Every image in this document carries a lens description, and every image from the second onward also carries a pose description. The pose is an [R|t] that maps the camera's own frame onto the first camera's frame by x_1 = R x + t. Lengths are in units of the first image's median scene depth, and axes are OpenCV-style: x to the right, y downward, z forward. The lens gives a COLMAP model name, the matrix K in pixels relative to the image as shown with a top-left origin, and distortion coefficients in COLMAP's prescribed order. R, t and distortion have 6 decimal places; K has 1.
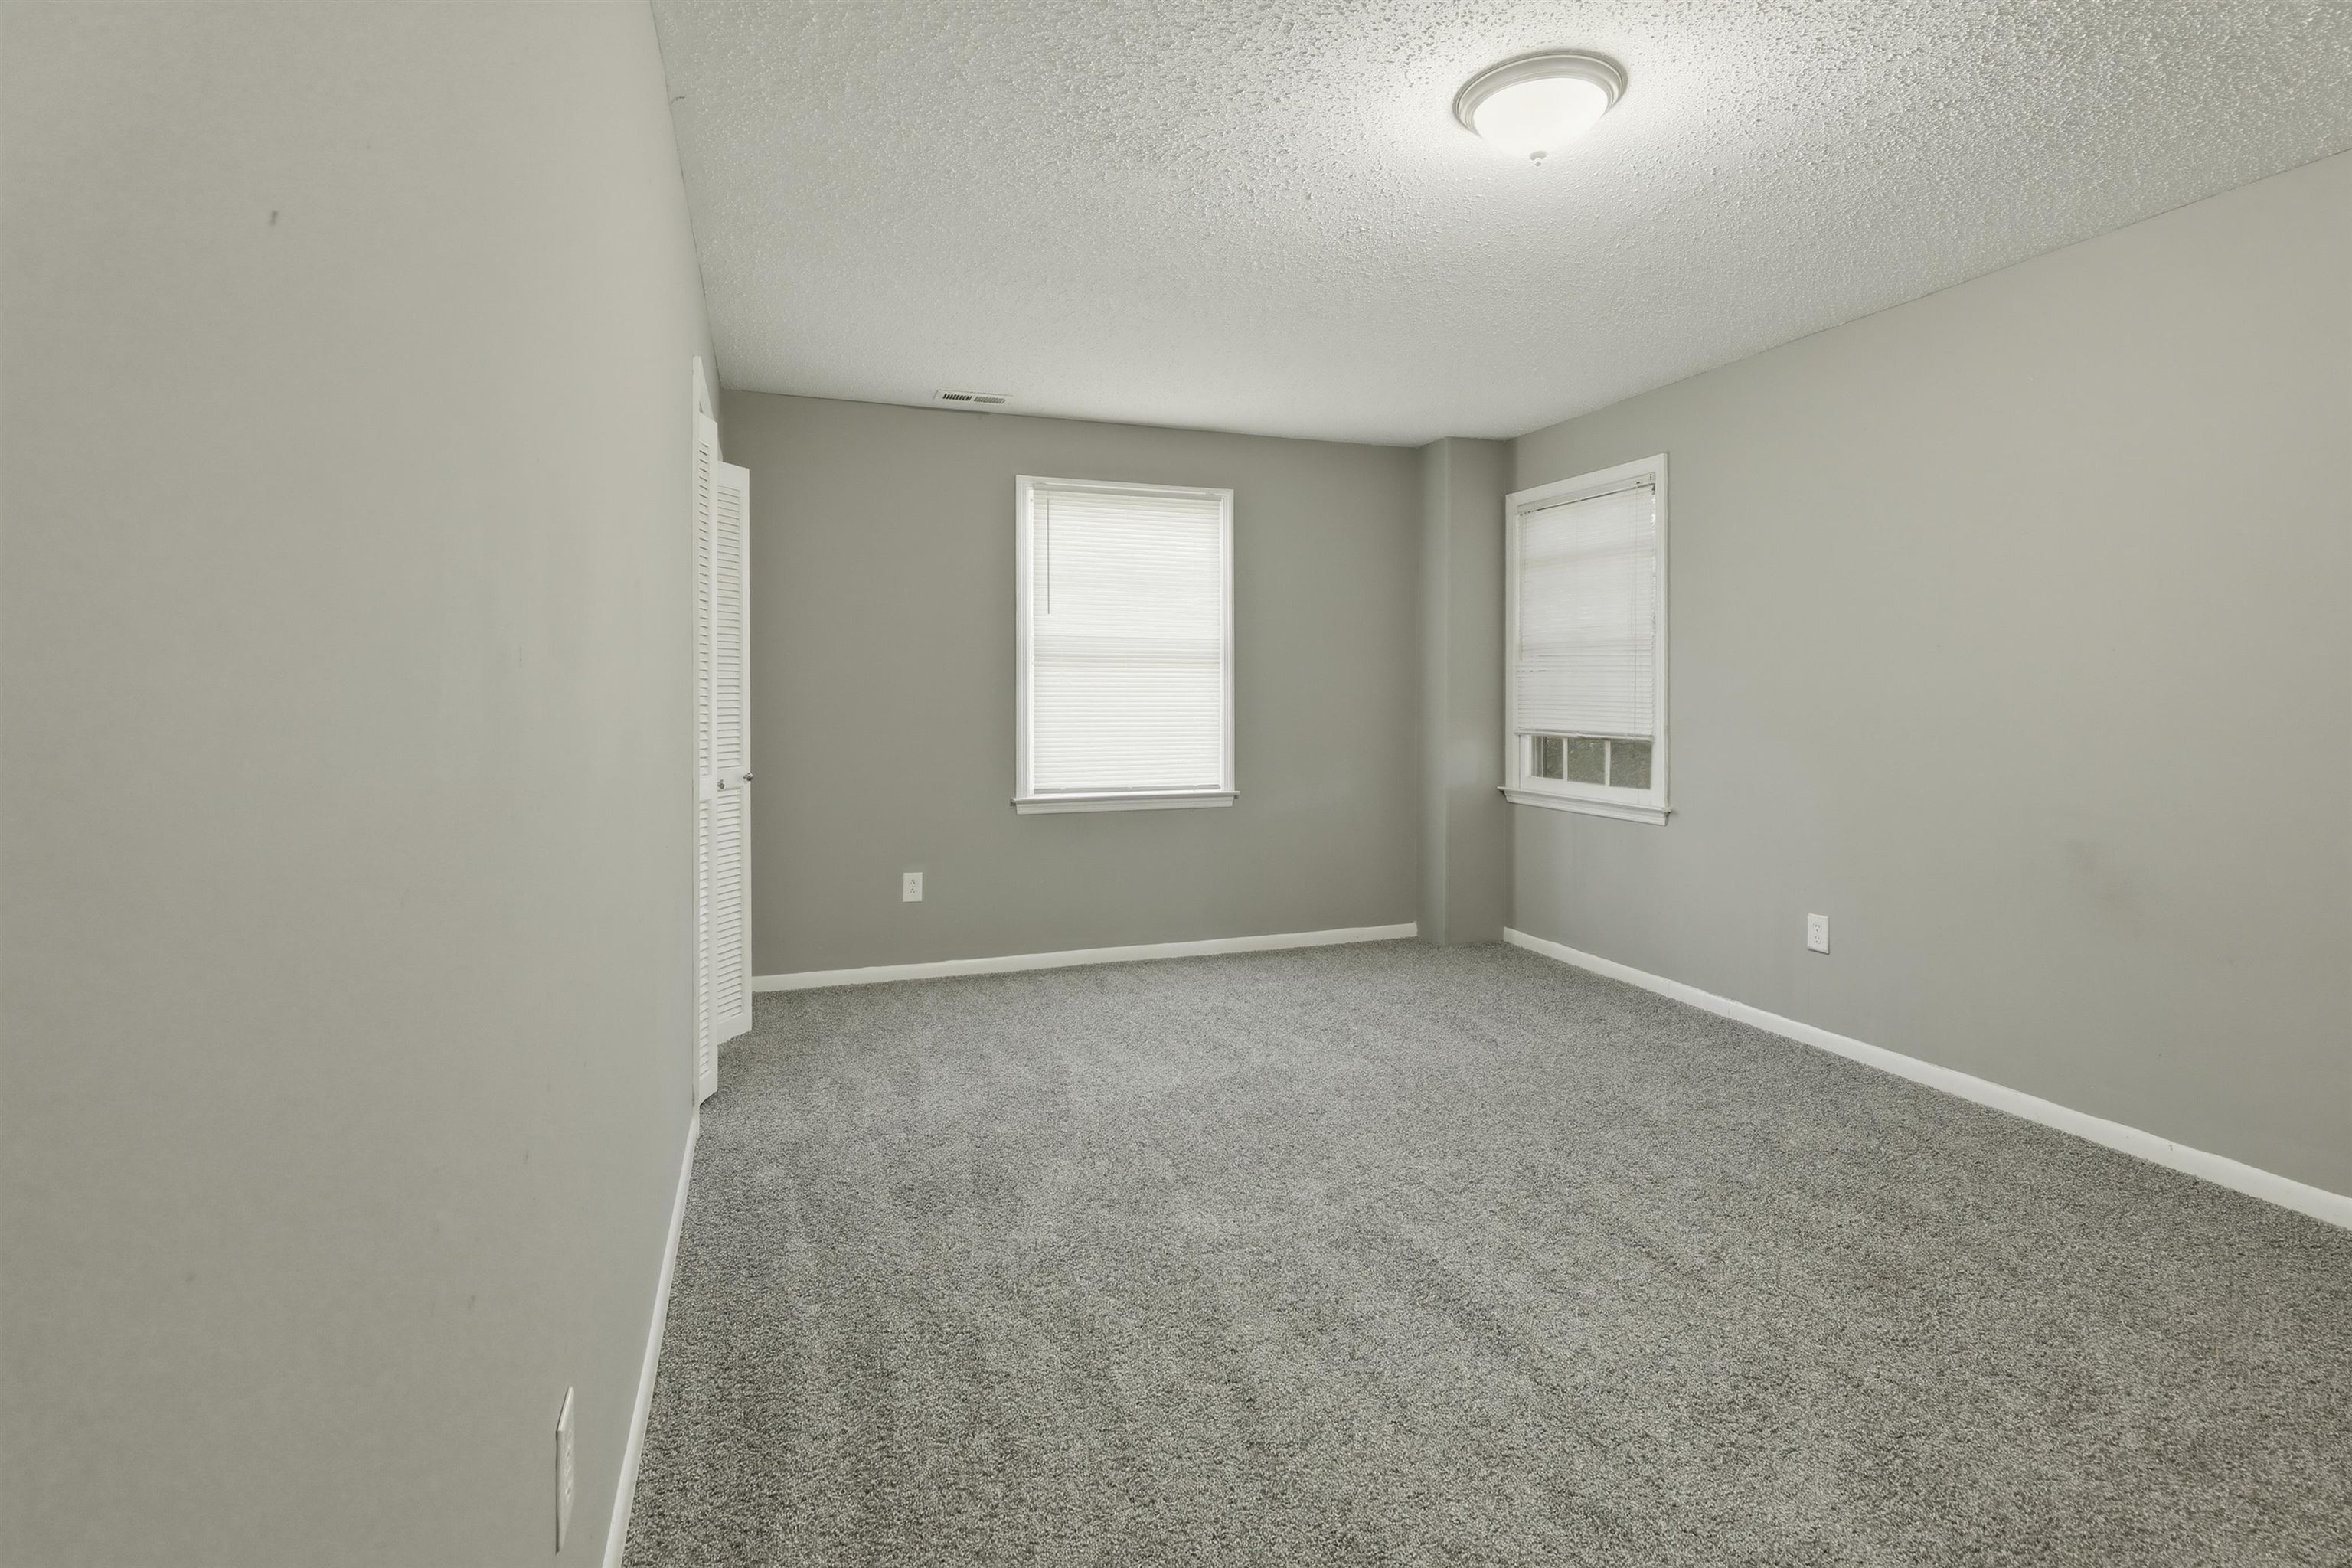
lens RADIAL K [[1080.7, 0, 1203.6], [0, 1080.7, 712.1], [0, 0, 1]] dist [-0.001455, -0.000417]
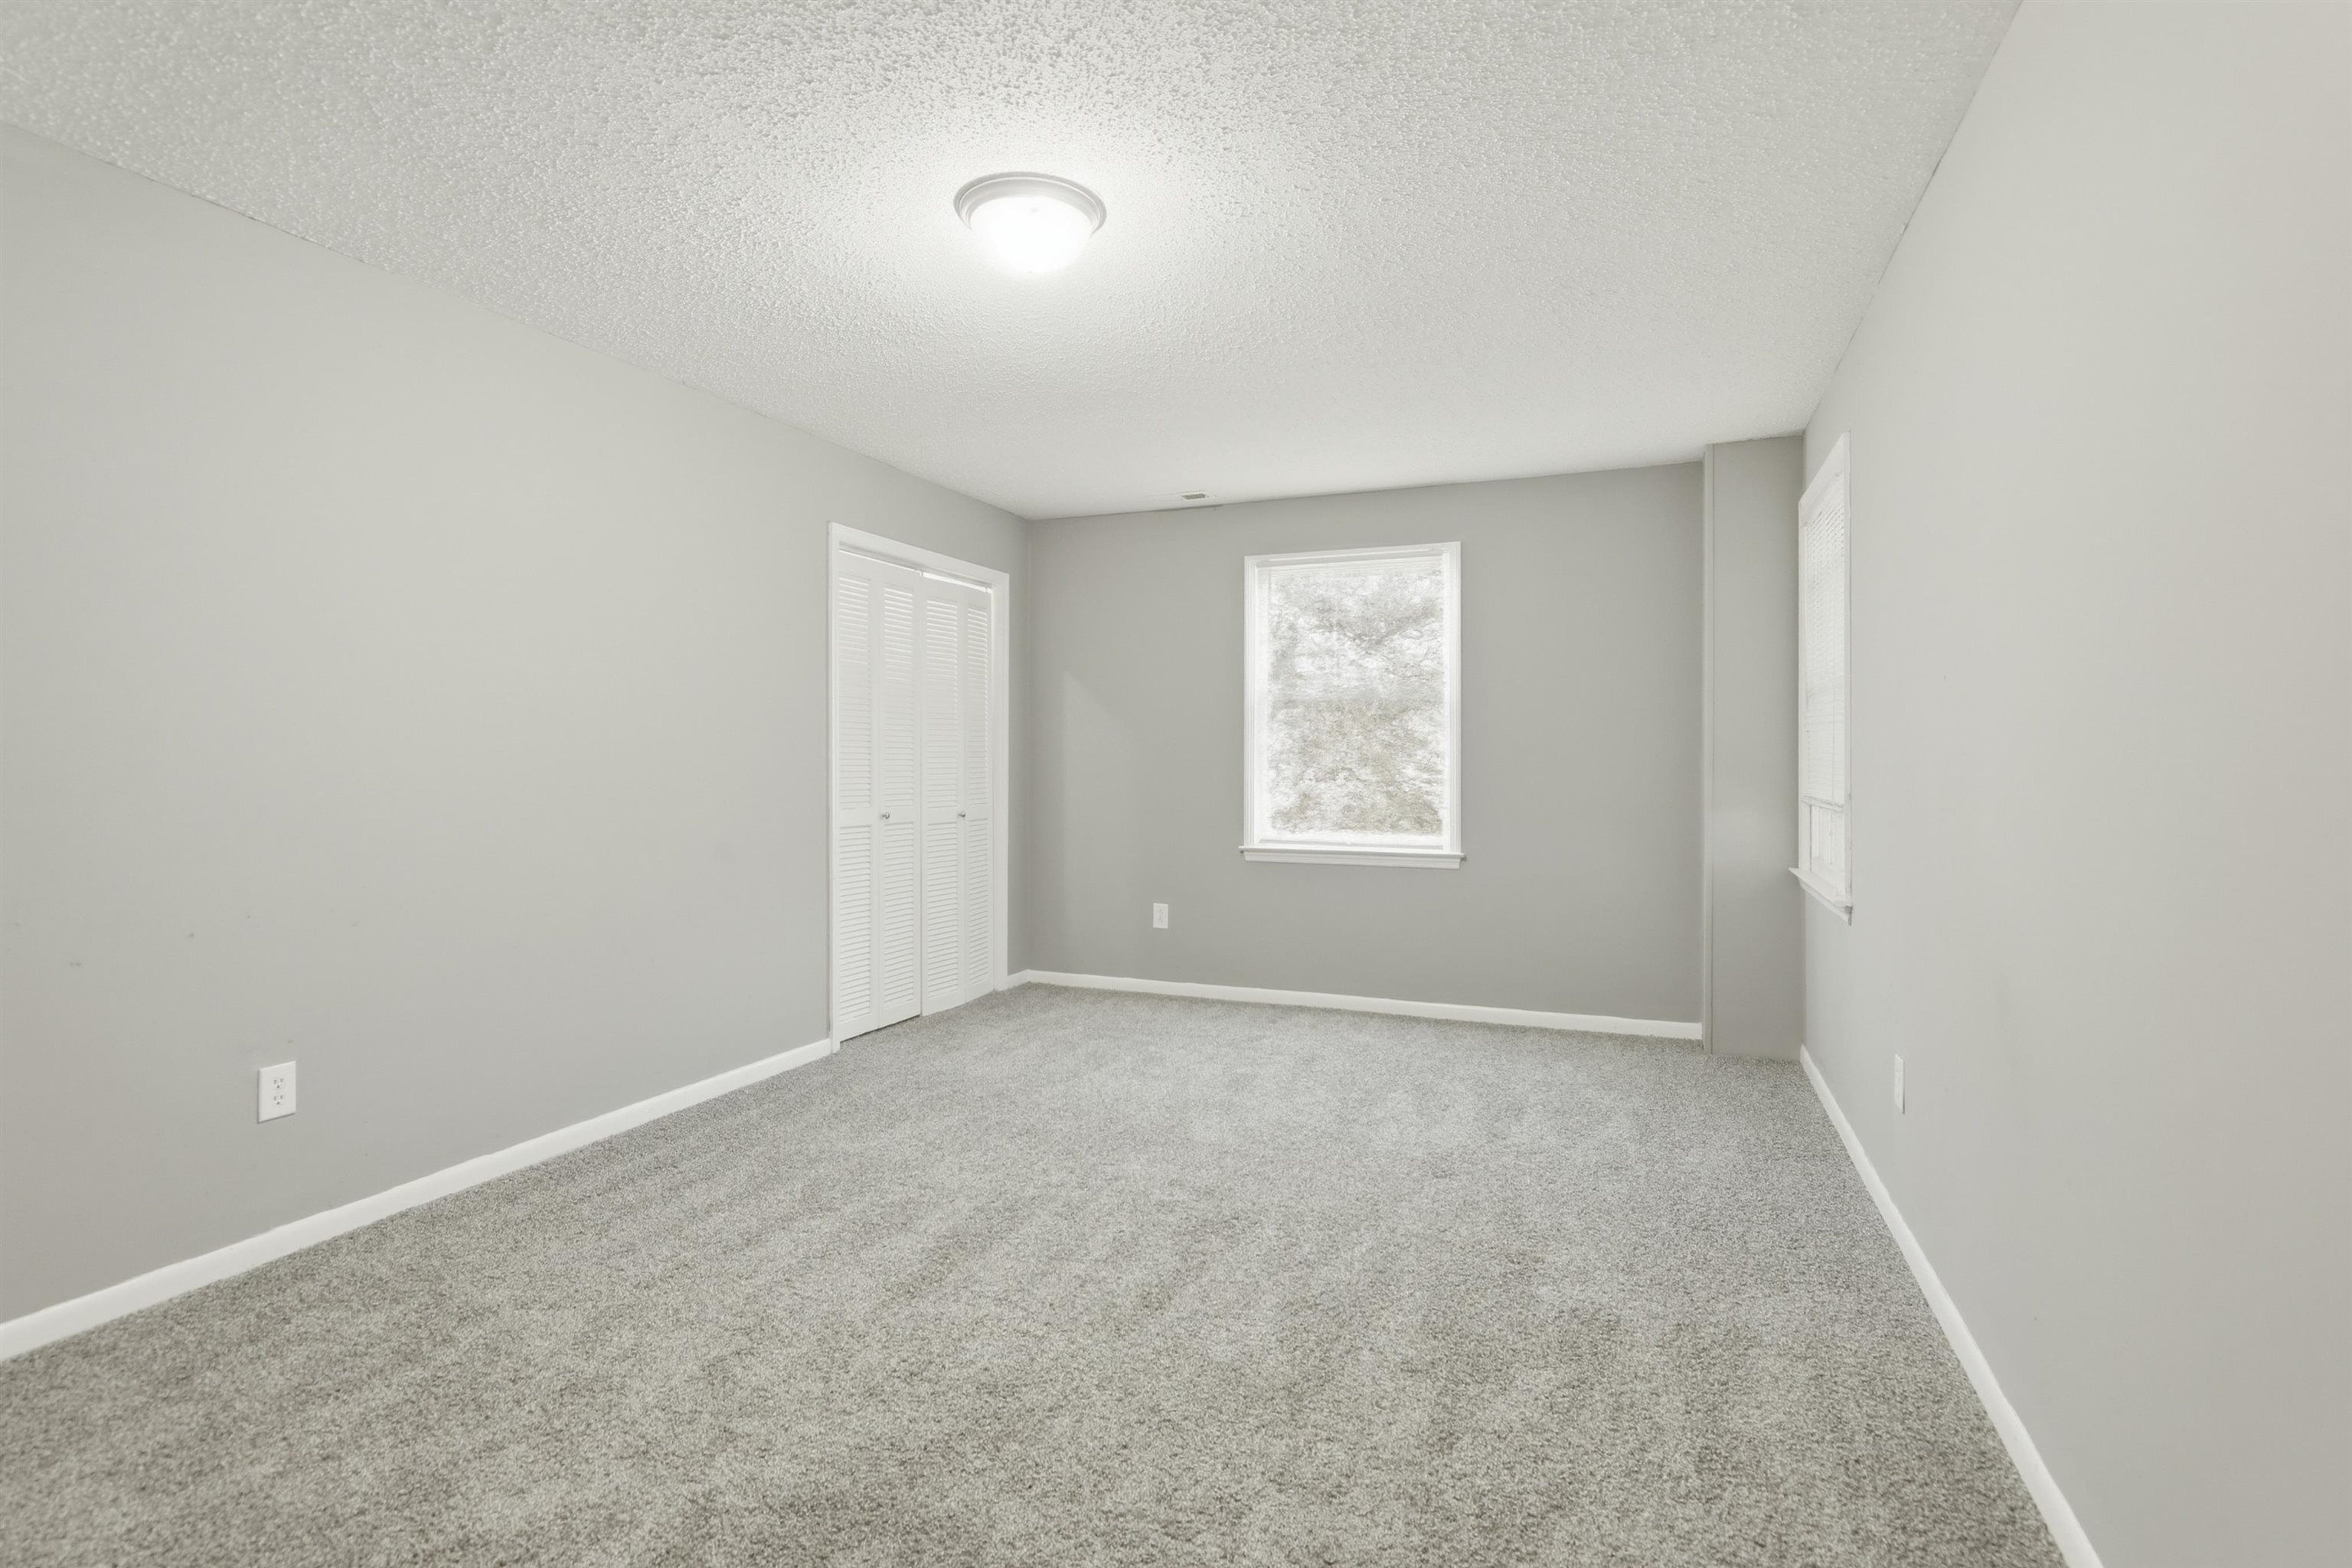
lens RADIAL K [[1080.7, 0, 1182.3], [0, 1080.7, 779.7], [0, 0, 1]] dist [-0.001455, -0.000417]
pose [[0.757862, 0.010871, -0.652324, 0.504938], [-0.009123, 0.999940, 0.006066, 0.004387], [0.652351, 0.001354, 0.757916, 0.114077]]
